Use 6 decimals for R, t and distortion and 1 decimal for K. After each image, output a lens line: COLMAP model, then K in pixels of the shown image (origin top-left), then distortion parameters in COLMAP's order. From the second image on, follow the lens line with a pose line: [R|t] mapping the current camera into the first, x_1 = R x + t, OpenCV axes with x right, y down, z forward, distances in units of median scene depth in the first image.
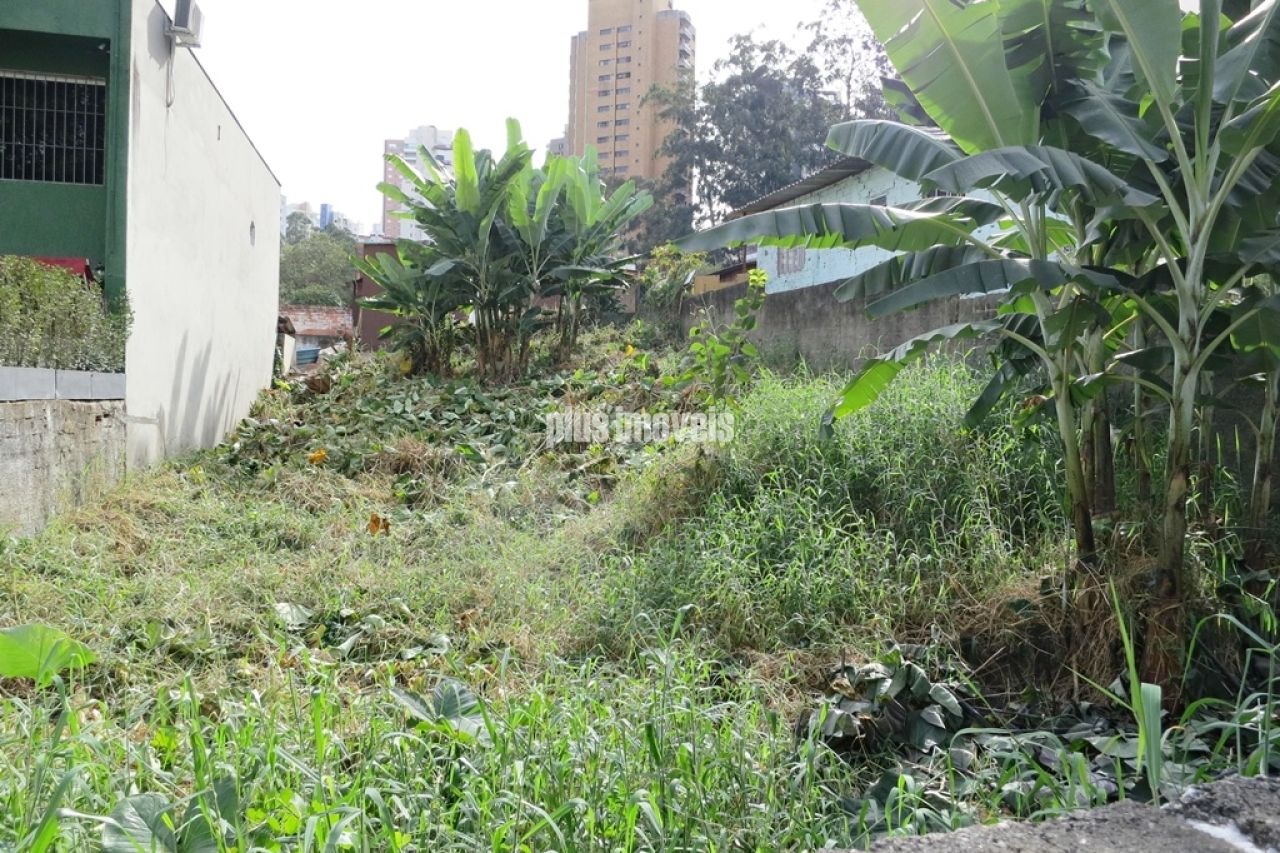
lens RADIAL K [[897.6, 0, 640.0], [0, 897.6, 426.5], [0, 0, 1]] dist [-0.050034, 0.001179]
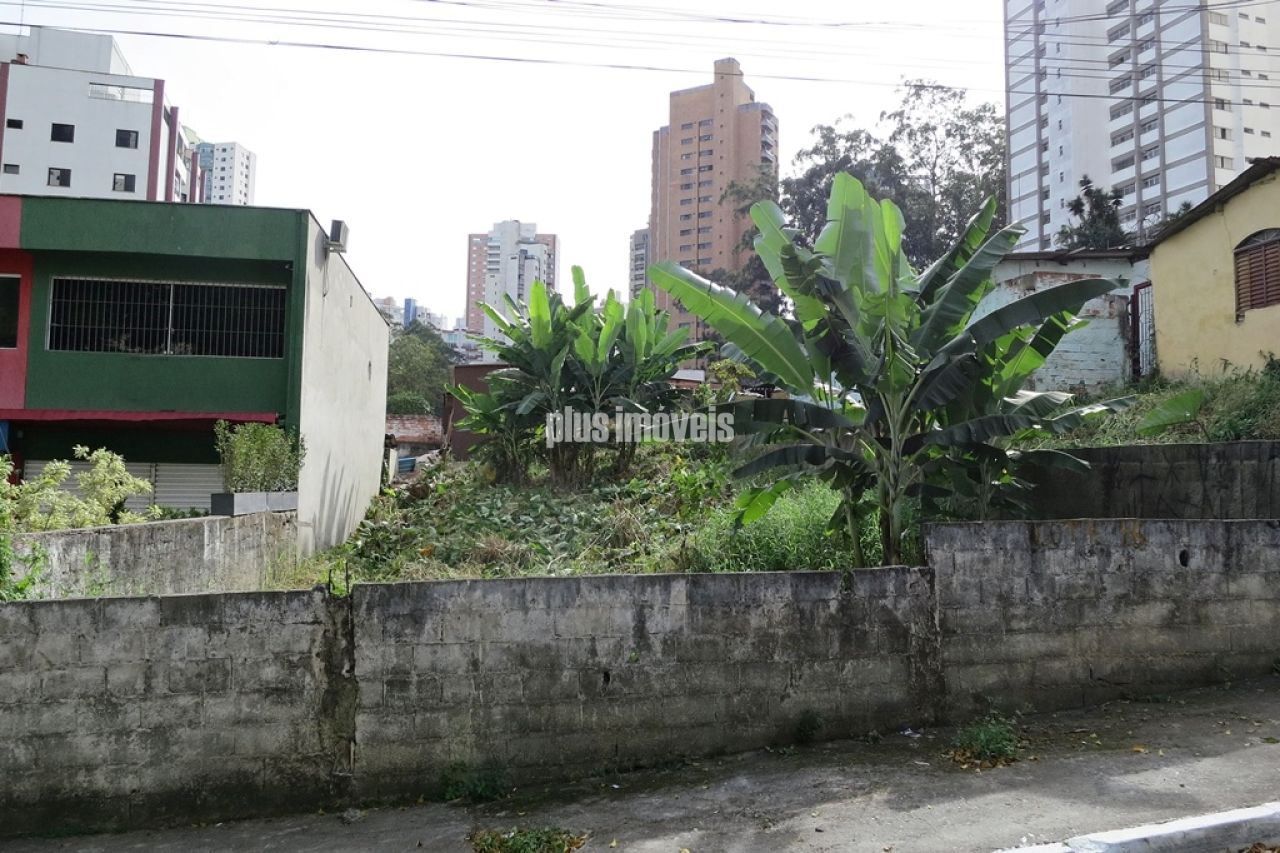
lens RADIAL K [[955.3, 0, 640.0], [0, 955.3, 426.5], [0, 0, 1]] dist [-0.005737, 0.004085]
pose [[0.995209, -0.012899, -0.096917, 0.061903], [0.003049, 0.994872, -0.101096, -0.003780], [0.097724, 0.100316, 0.990145, -0.255831]]
